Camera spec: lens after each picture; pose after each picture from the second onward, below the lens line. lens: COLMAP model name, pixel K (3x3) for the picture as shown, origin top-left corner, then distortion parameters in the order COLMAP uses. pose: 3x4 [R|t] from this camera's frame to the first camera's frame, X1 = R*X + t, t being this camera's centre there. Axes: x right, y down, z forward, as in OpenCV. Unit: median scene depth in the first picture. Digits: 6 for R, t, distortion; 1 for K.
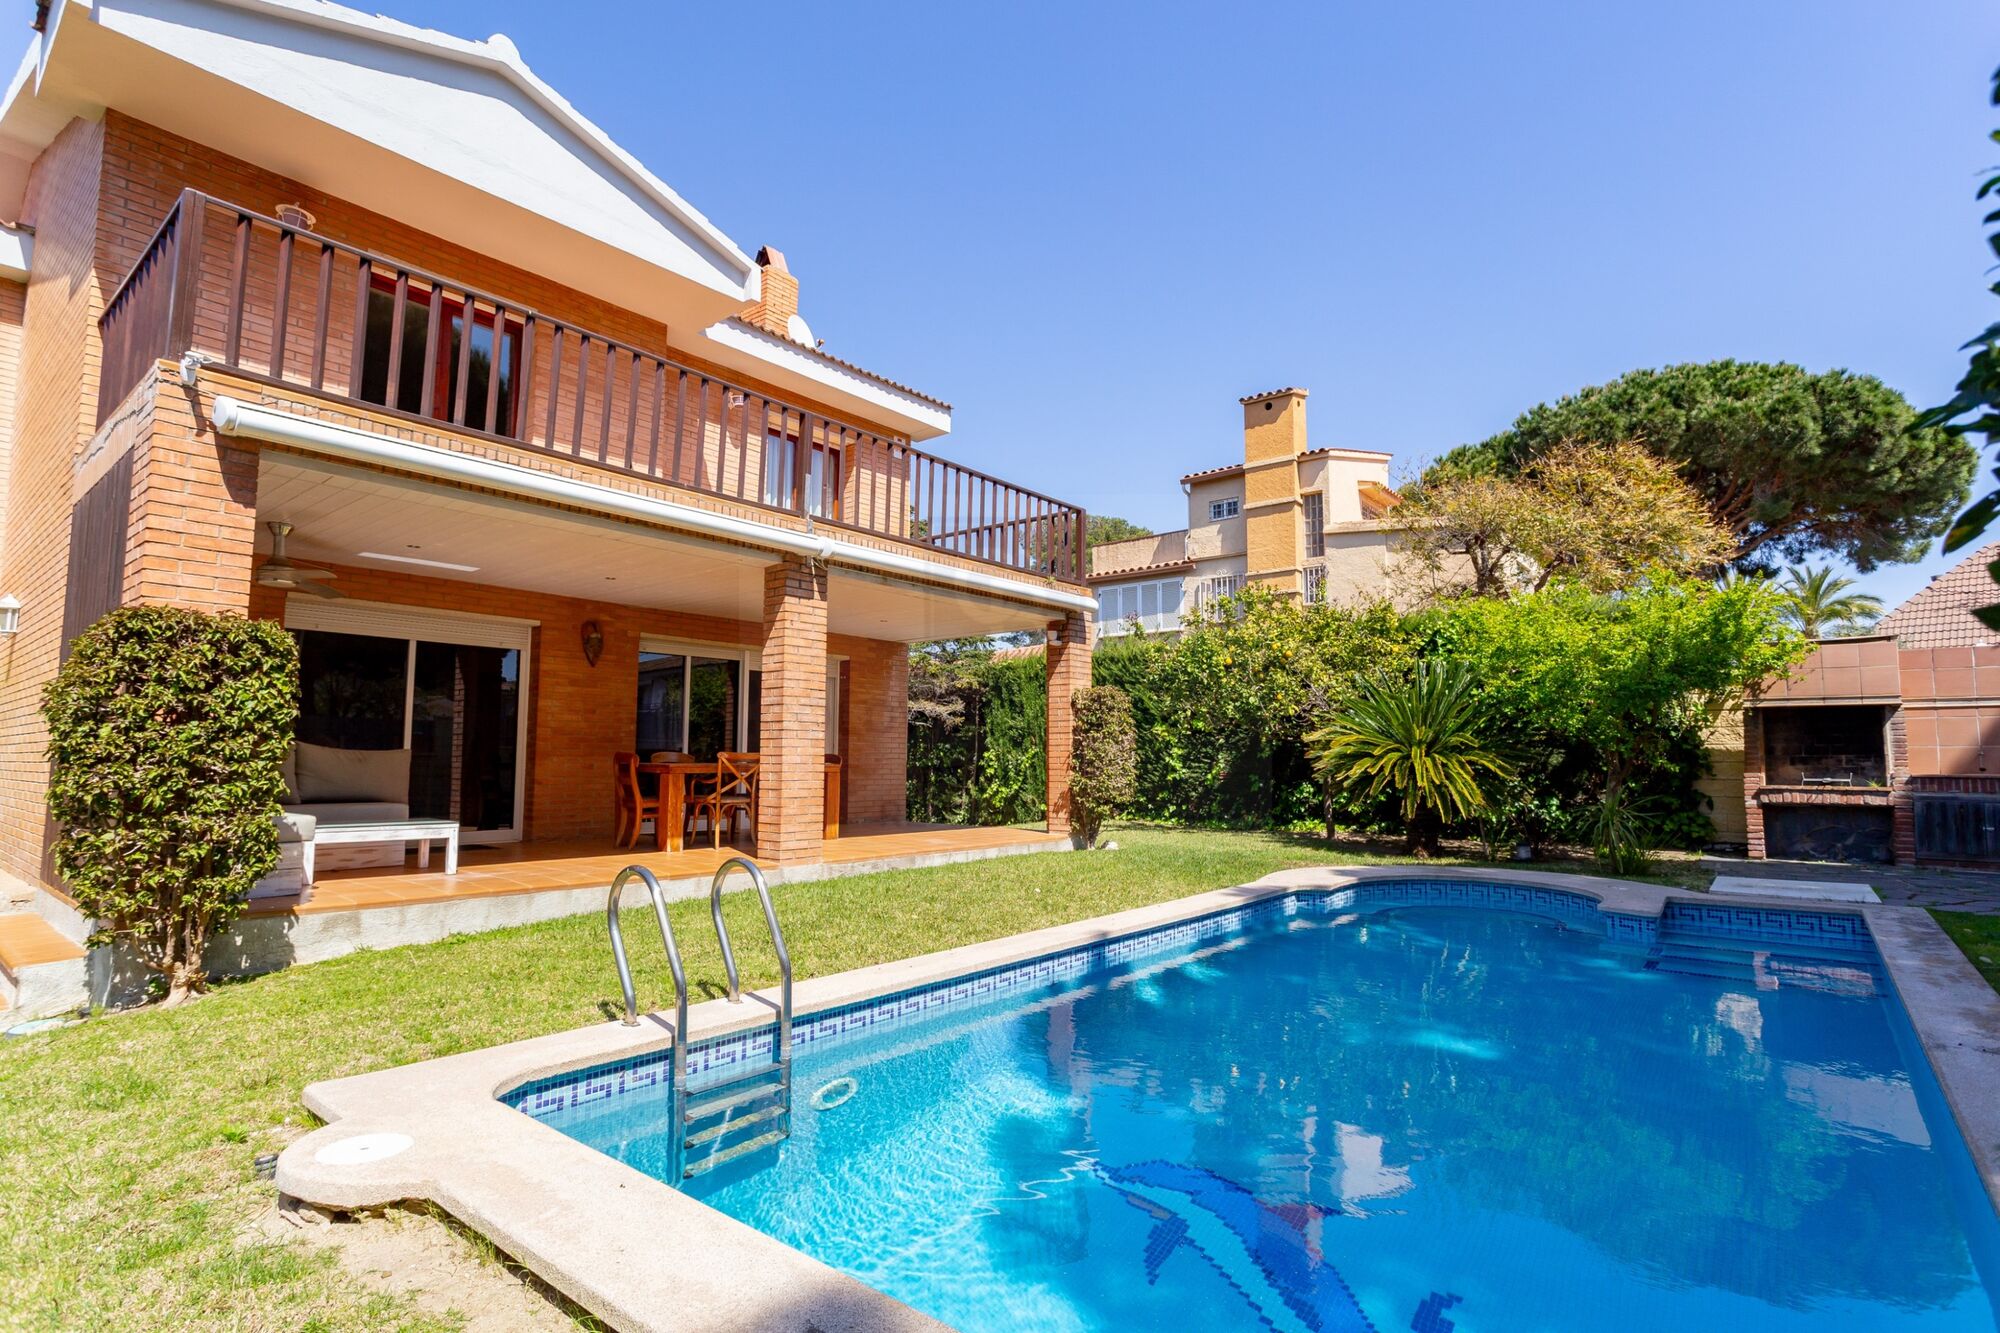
lens RADIAL K [[968.5, 0, 1000.0], [0, 968.5, 666.5], [0, 0, 1]] dist [-0.015051, 0.007680]
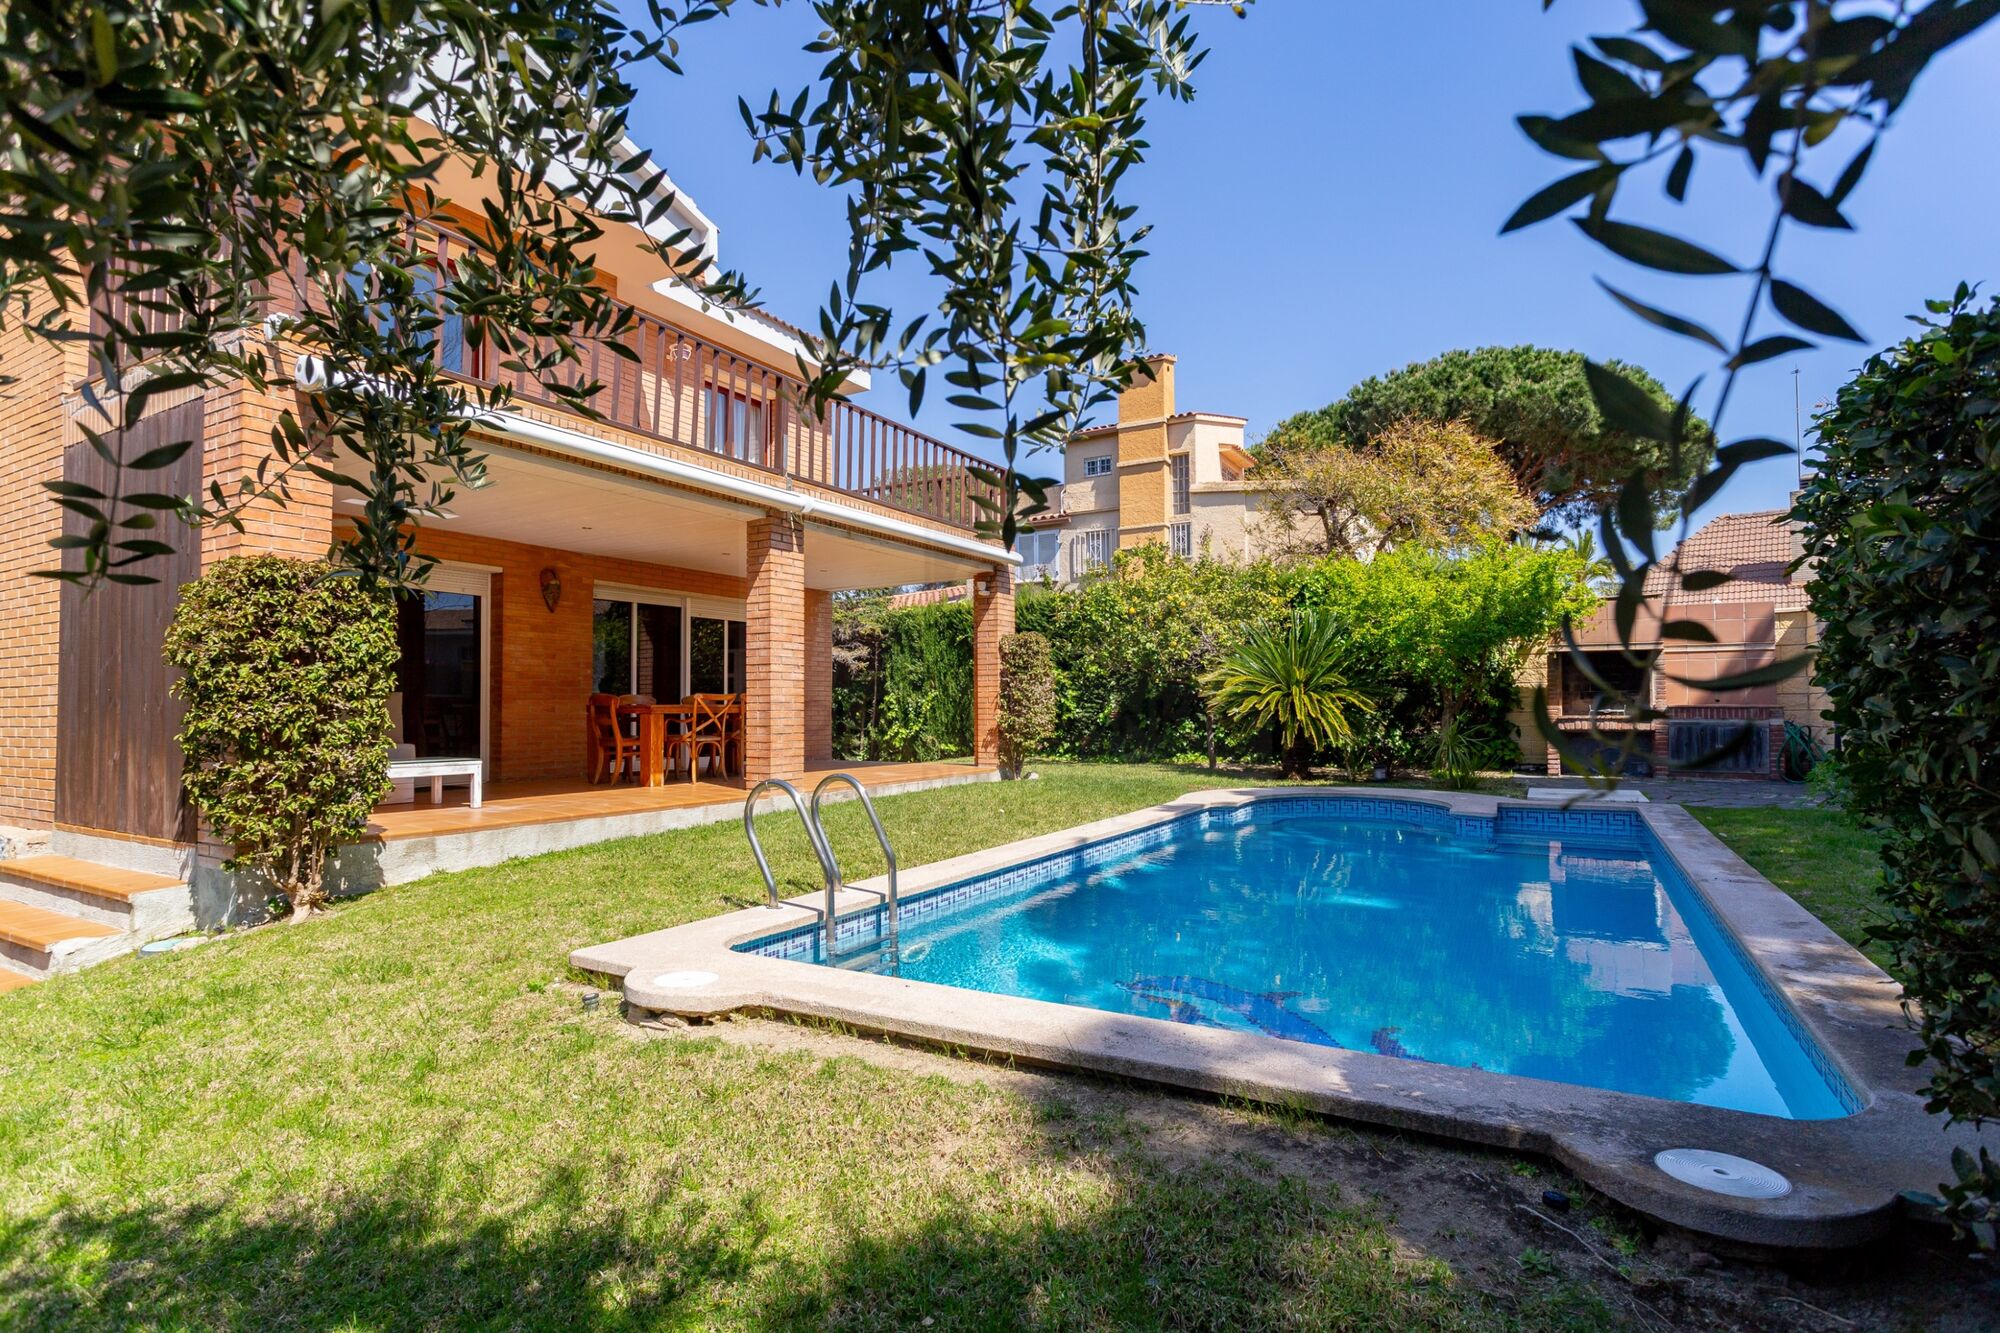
lens RADIAL K [[968.5, 0, 1000.0], [0, 968.5, 666.5], [0, 0, 1]] dist [-0.015051, 0.007680]
pose [[0.986505, -0.003038, 0.163702, -0.112548], [-0.005871, 0.998528, 0.053913, -0.000731], [-0.163624, -0.054146, 0.985036, -0.088685]]
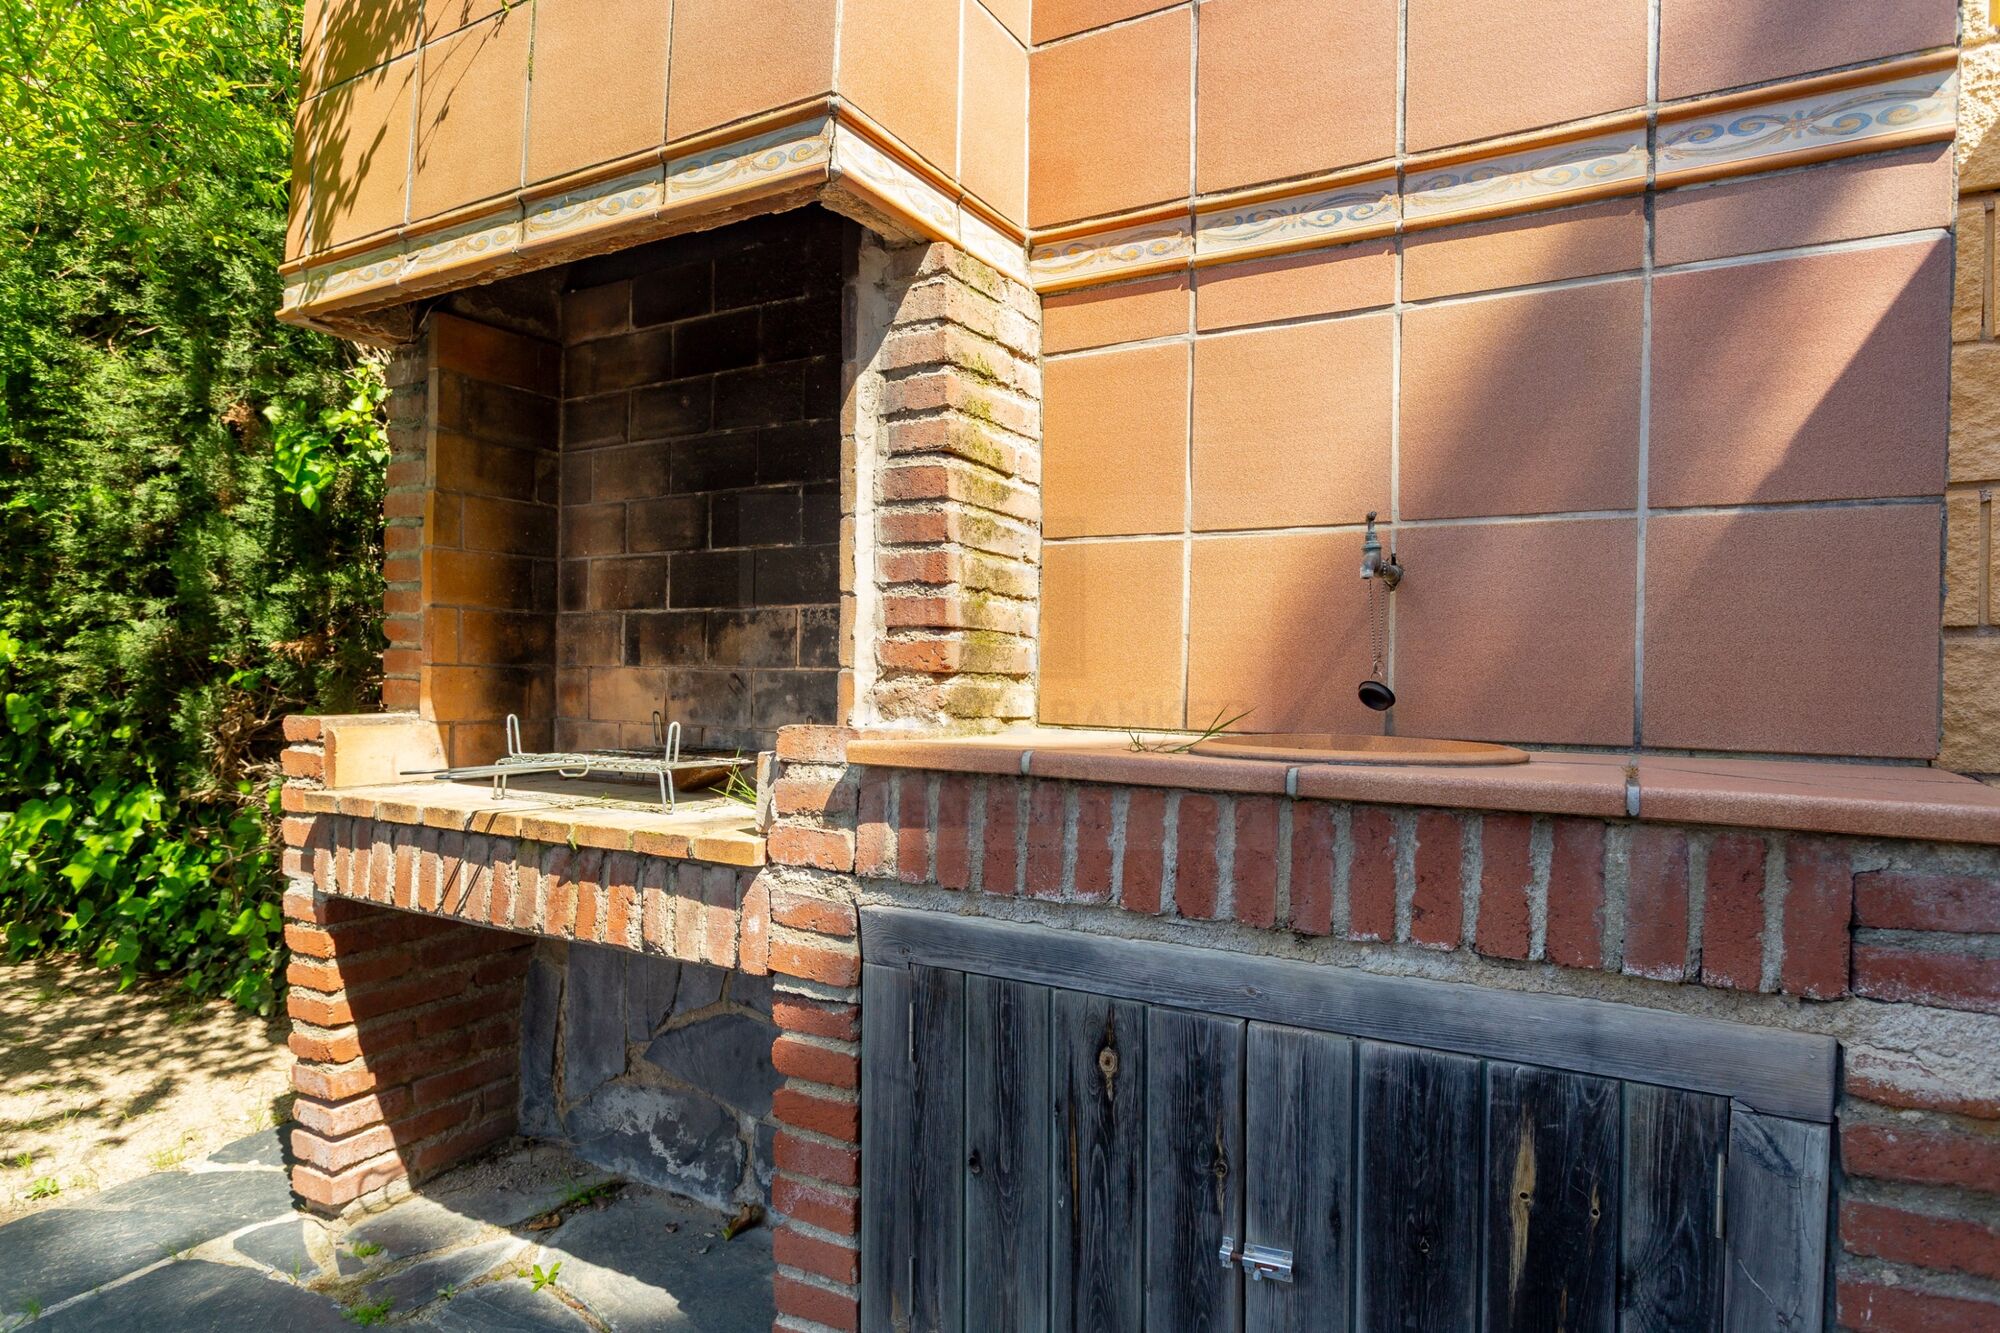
lens RADIAL K [[987.9, 0, 1000.0], [0, 987.9, 666.5], [0, 0, 1]] dist [-0.013119, 0.000253]
pose [[0.974922, -0.001951, 0.222538, 0.908848], [-0.021753, 0.994338, 0.104015, 0.086684], [-0.221481, -0.106248, 0.969359, 0.845709]]
